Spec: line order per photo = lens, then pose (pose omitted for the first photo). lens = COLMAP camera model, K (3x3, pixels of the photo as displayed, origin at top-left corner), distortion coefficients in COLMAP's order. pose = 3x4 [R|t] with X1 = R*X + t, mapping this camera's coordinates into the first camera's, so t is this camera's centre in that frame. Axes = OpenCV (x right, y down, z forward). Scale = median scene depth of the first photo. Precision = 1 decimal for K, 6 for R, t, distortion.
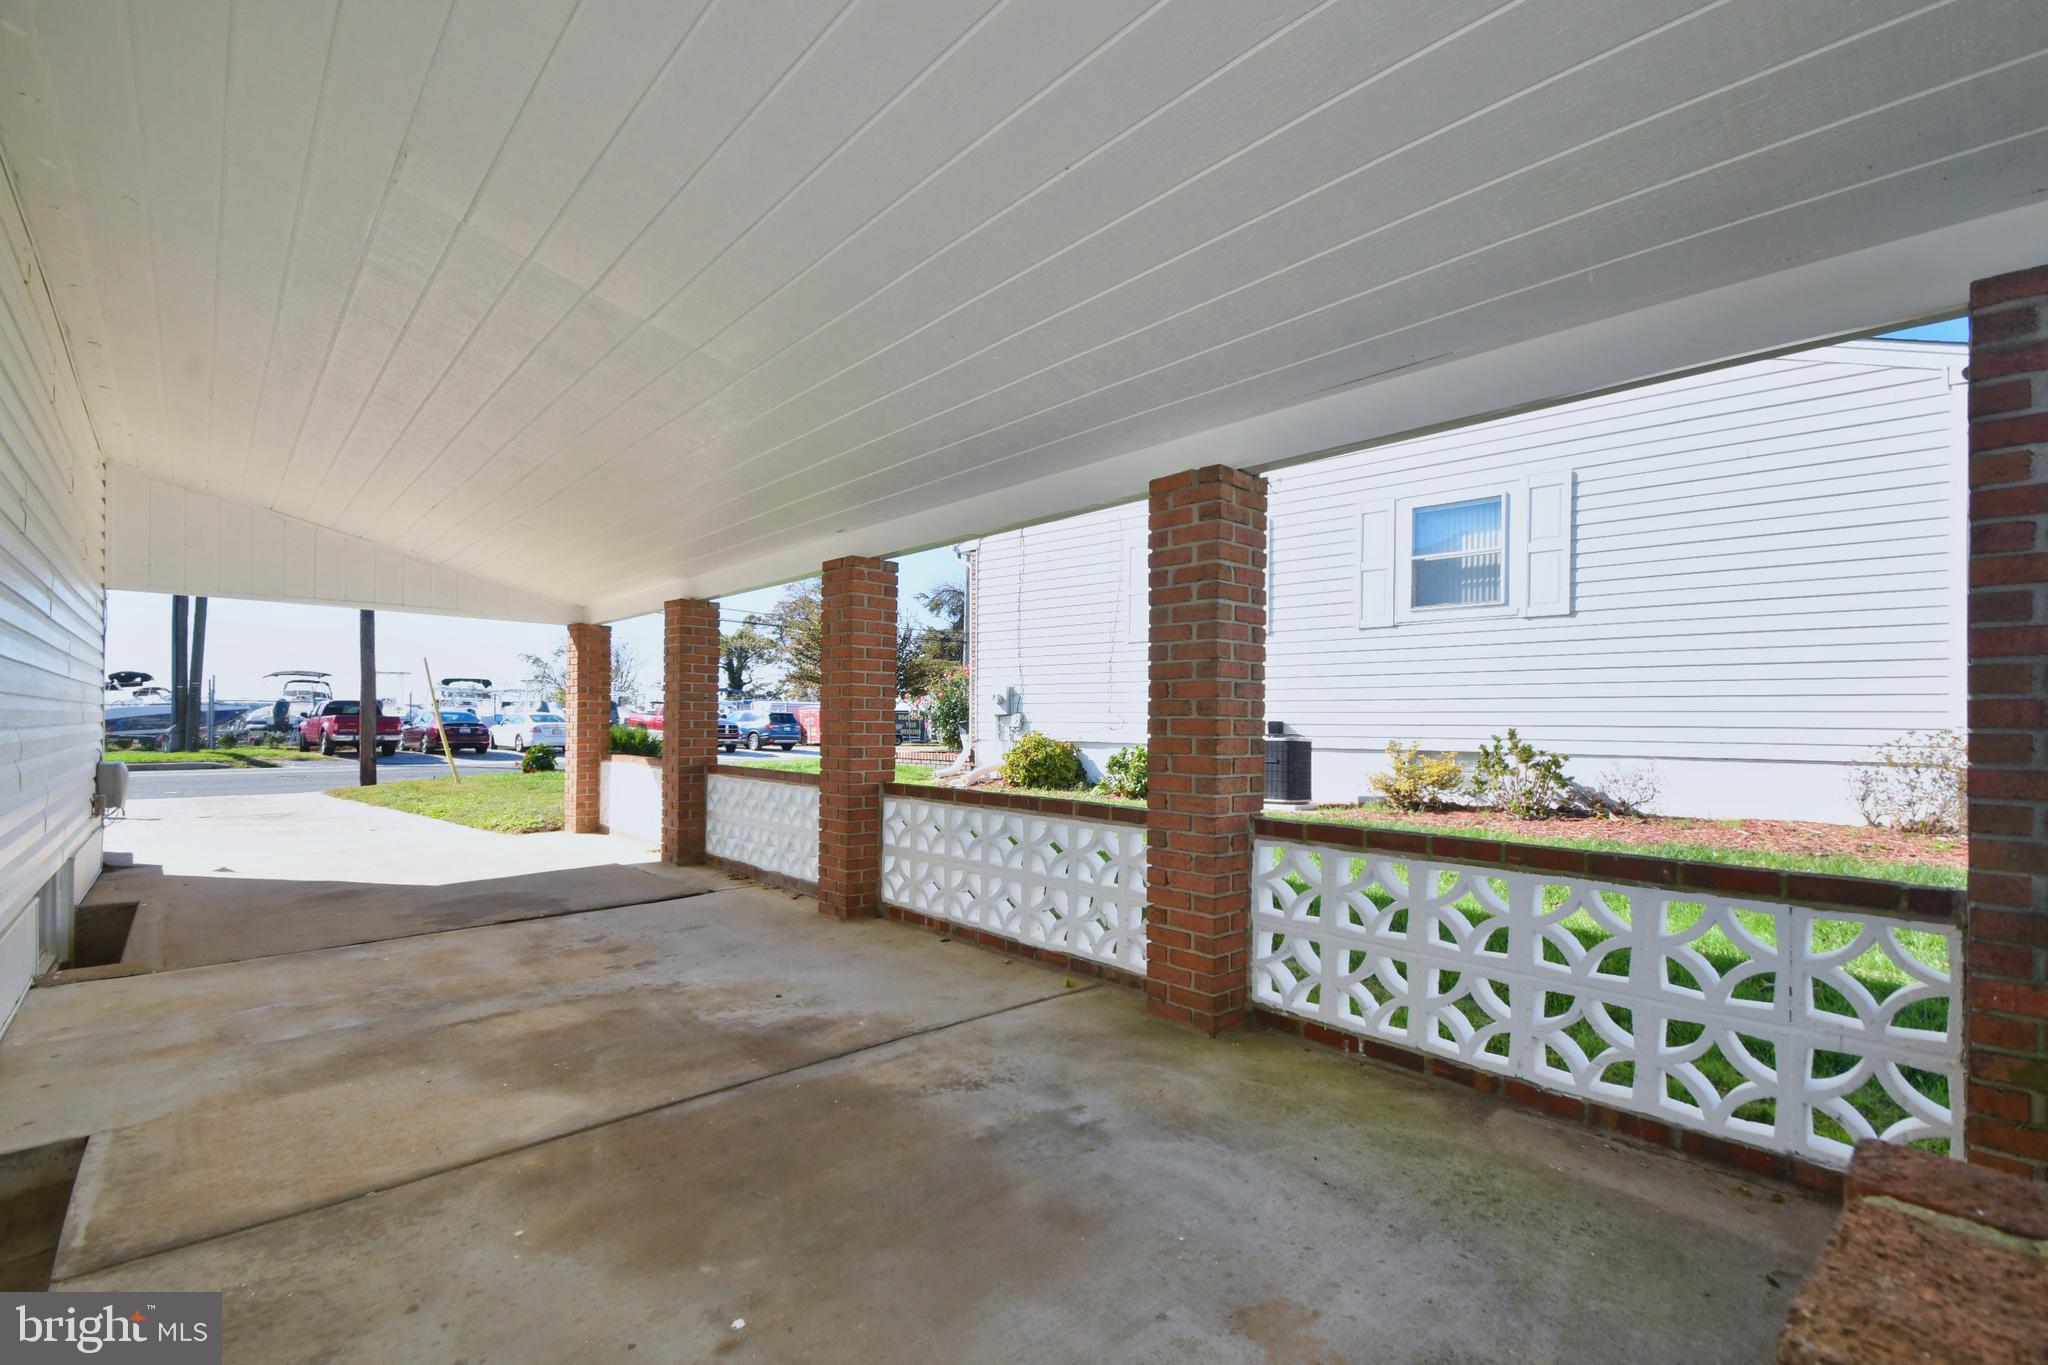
lens RADIAL K [[857.5, 0, 1031.6], [0, 857.5, 720.9], [0, 0, 1]] dist [-0.014021, 0.007776]
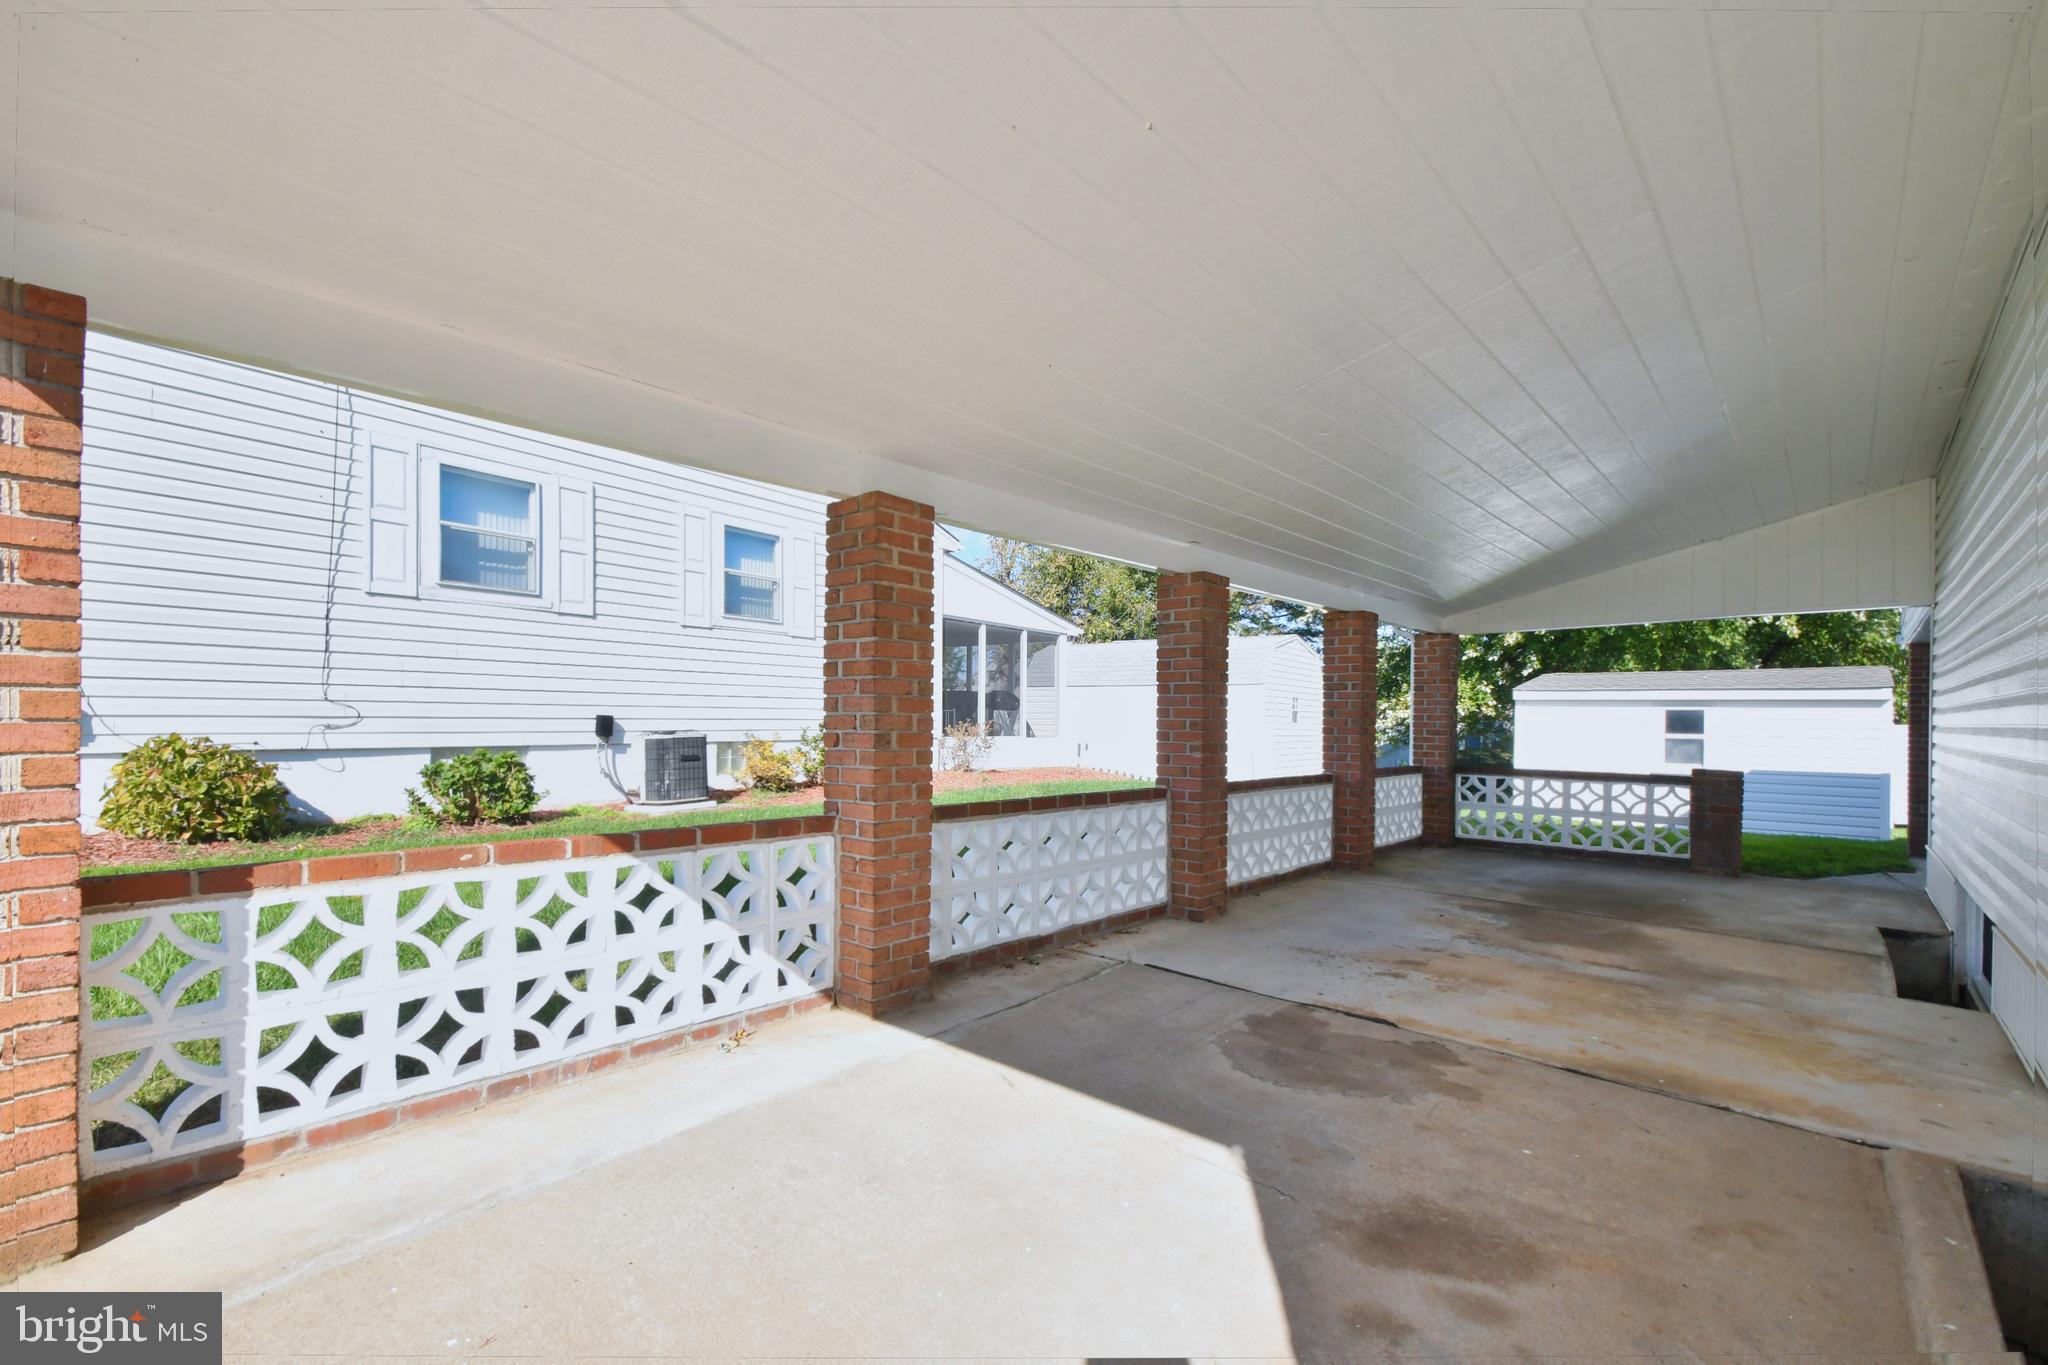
lens RADIAL K [[898.2, 0, 993.7], [0, 898.2, 720.7], [0, 0, 1]] dist [0.013520, 0.000010]
pose [[-0.041819, -0.006383, 0.999105, -1.019408], [-0.011561, 0.999916, 0.005904, -0.009811], [-0.999058, -0.011304, -0.041890, 1.033108]]
